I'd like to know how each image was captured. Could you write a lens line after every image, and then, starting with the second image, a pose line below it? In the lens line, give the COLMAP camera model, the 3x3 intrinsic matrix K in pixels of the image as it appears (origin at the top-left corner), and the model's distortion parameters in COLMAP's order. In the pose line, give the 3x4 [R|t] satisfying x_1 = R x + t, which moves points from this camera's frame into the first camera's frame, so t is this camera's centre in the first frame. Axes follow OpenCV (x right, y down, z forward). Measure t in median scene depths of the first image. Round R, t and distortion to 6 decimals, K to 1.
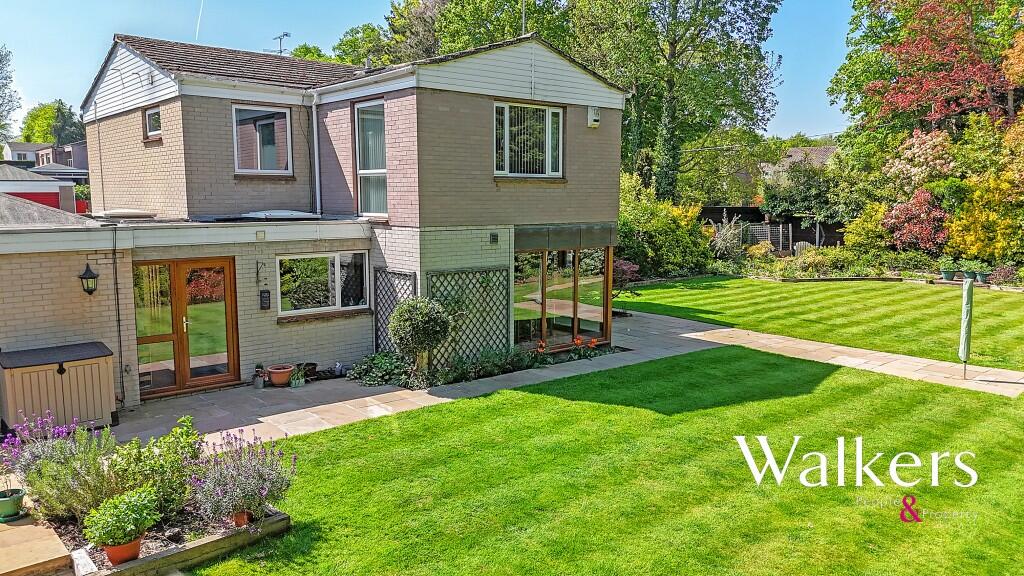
lens RADIAL K [[780.6, 0, 484.4], [0, 780.6, 319.0], [0, 0, 1]] dist [0.031774, -0.002216]
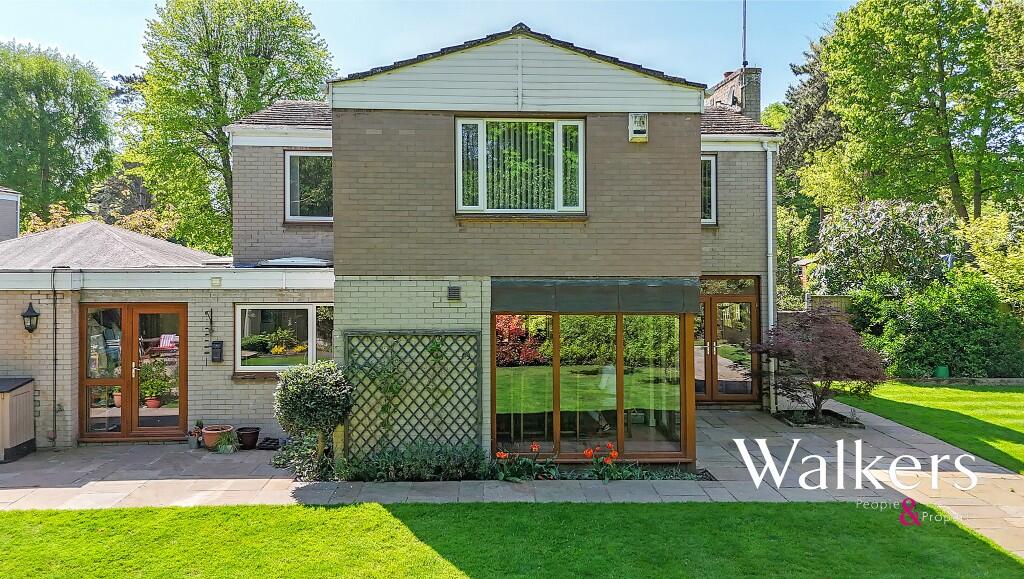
lens RADIAL K [[757.0, 0, 510.4], [0, 757.0, 256.9], [0, 0, 1]] dist [0.029681, -0.006143]
pose [[0.793265, 0.000786, -0.608876, 0.509453], [-0.097756, 0.987191, -0.126086, -0.052281], [0.600977, 0.159541, 0.783181, 0.462824]]
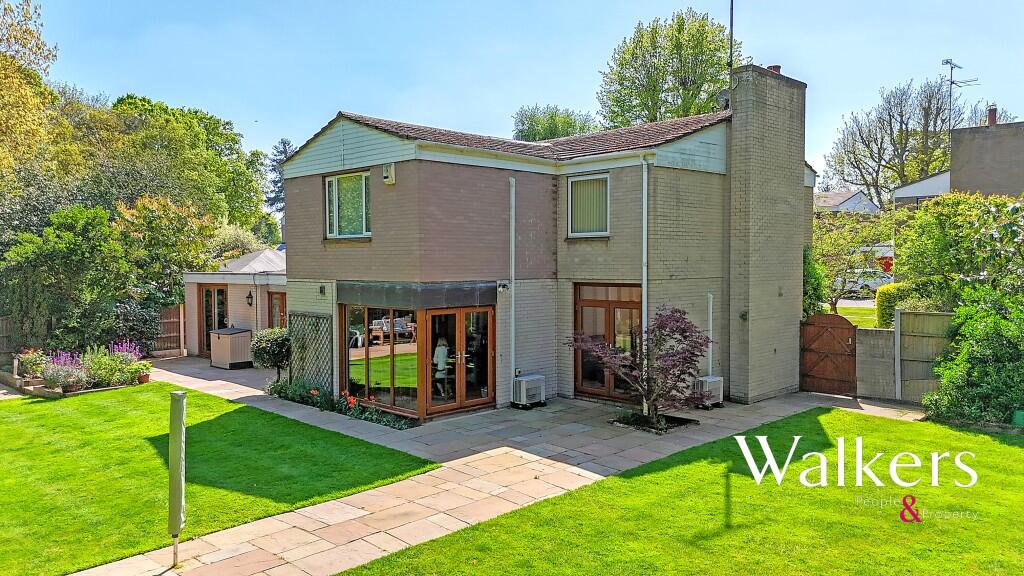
lens RADIAL K [[742.7, 0, 512.0], [0, 742.7, 288.0], [0, 0, 1]] dist [-0.001224, -0.002095]
pose [[0.091957, 0.031839, -0.995254, 1.180396], [-0.155954, 0.987615, 0.017185, -0.174259], [0.983475, 0.153634, 0.095784, 1.195214]]
